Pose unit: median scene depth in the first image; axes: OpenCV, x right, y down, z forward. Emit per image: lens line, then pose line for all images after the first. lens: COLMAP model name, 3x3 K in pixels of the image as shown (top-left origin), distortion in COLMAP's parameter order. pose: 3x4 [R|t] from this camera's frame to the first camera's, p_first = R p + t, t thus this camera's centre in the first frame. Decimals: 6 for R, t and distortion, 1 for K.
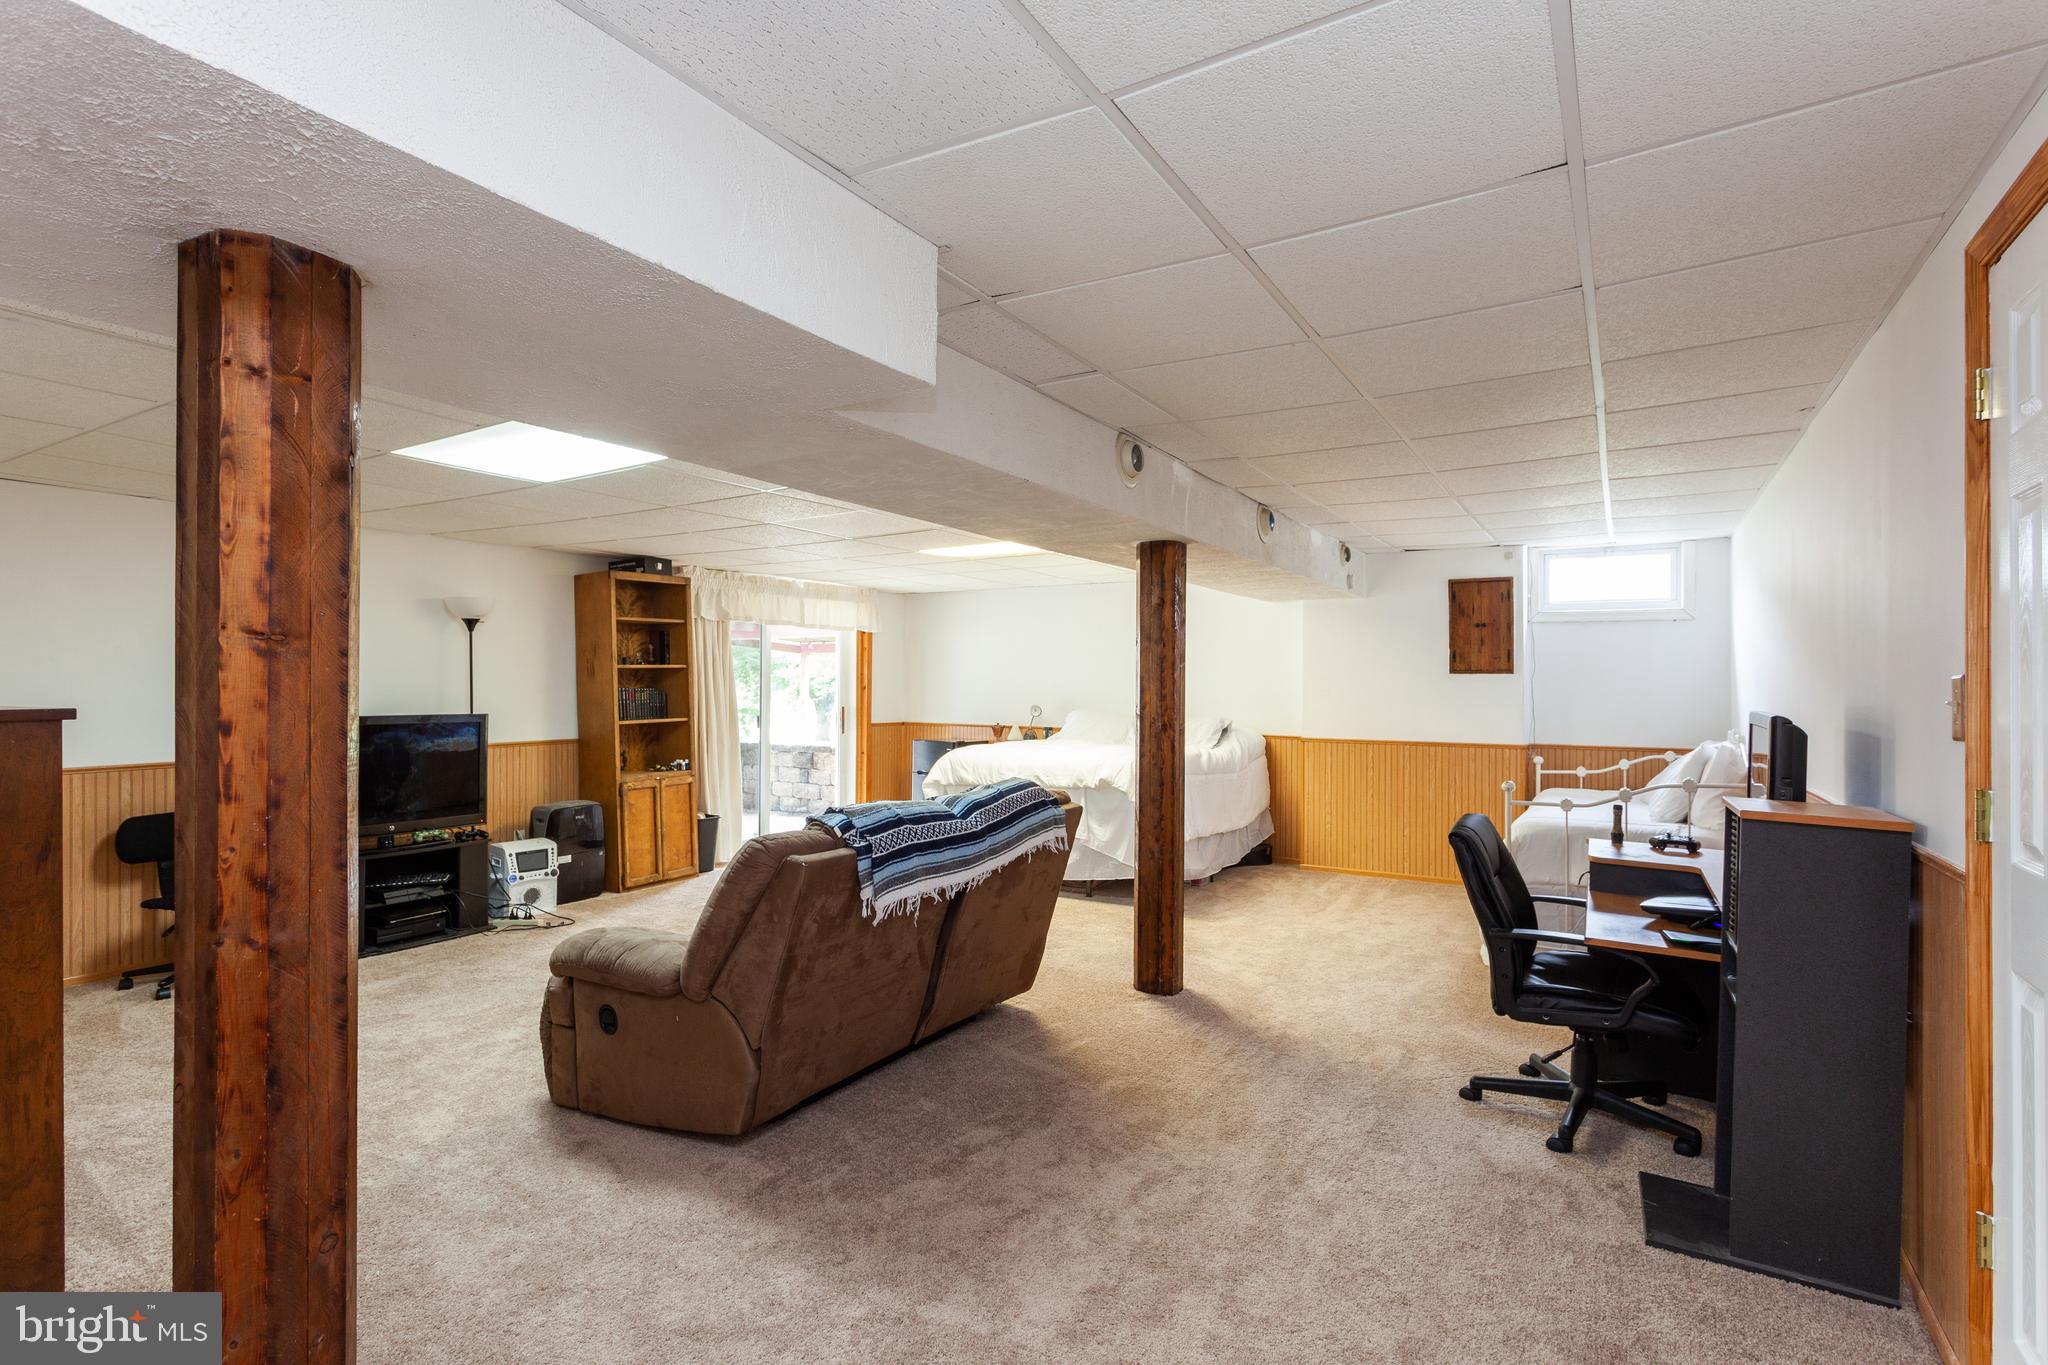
lens RADIAL K [[981.3, 0, 1029.3], [0, 981.3, 702.6], [0, 0, 1]] dist [0.002556, 0.001360]
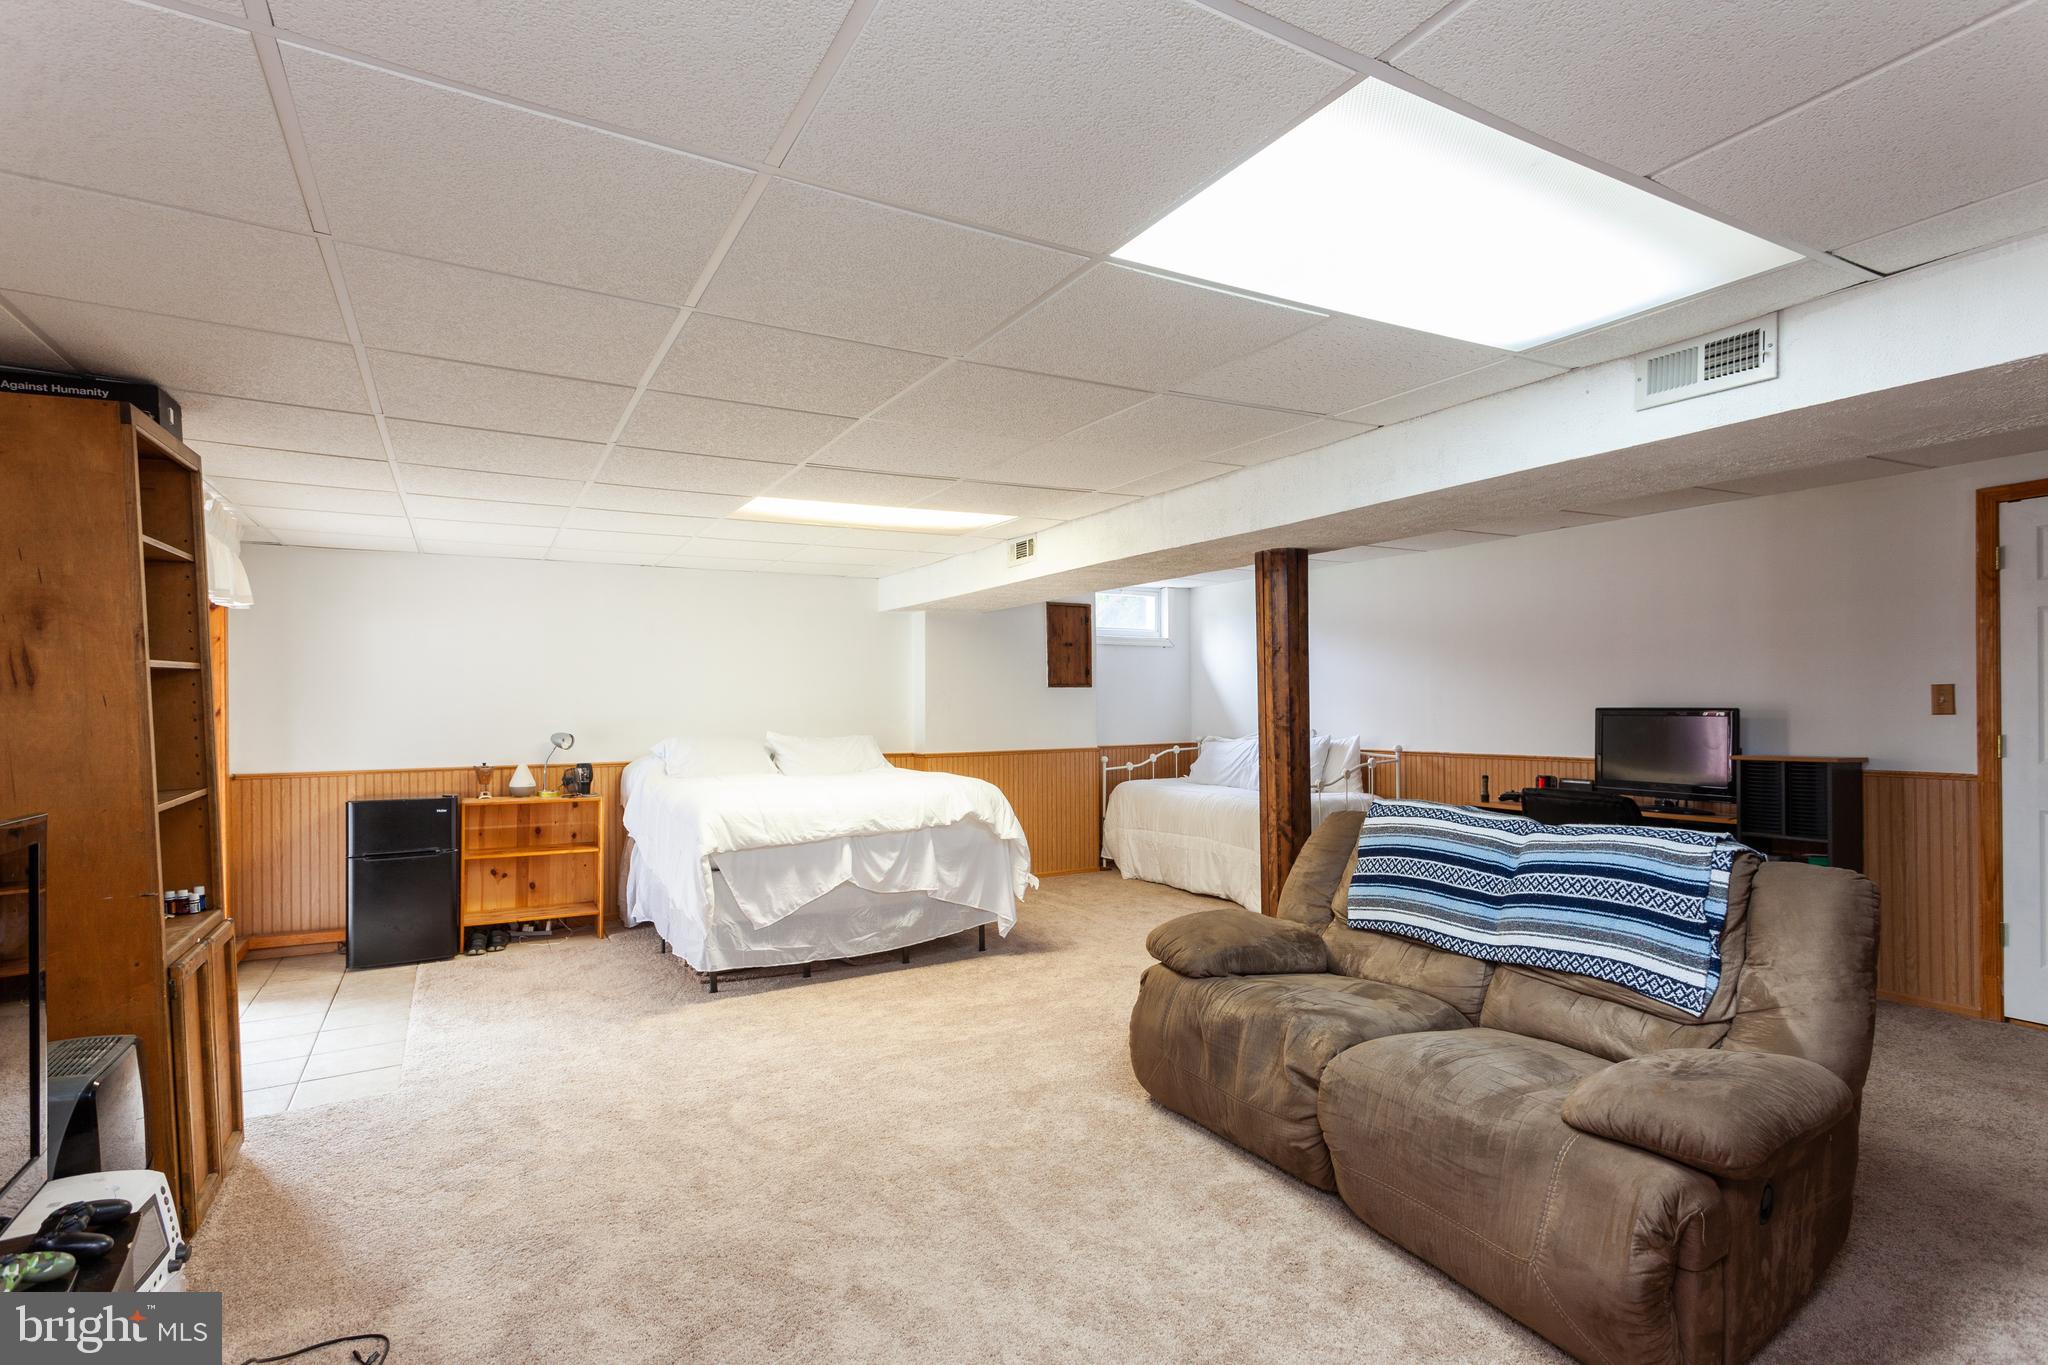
lens RADIAL K [[981.3, 0, 1029.3], [0, 981.3, 702.6], [0, 0, 1]] dist [0.002556, 0.001360]
pose [[0.473930, -0.011847, 0.880483, -0.576086], [0.029012, 0.999577, -0.002166, -0.010671], [-0.880084, 0.026571, 0.474073, 0.512780]]
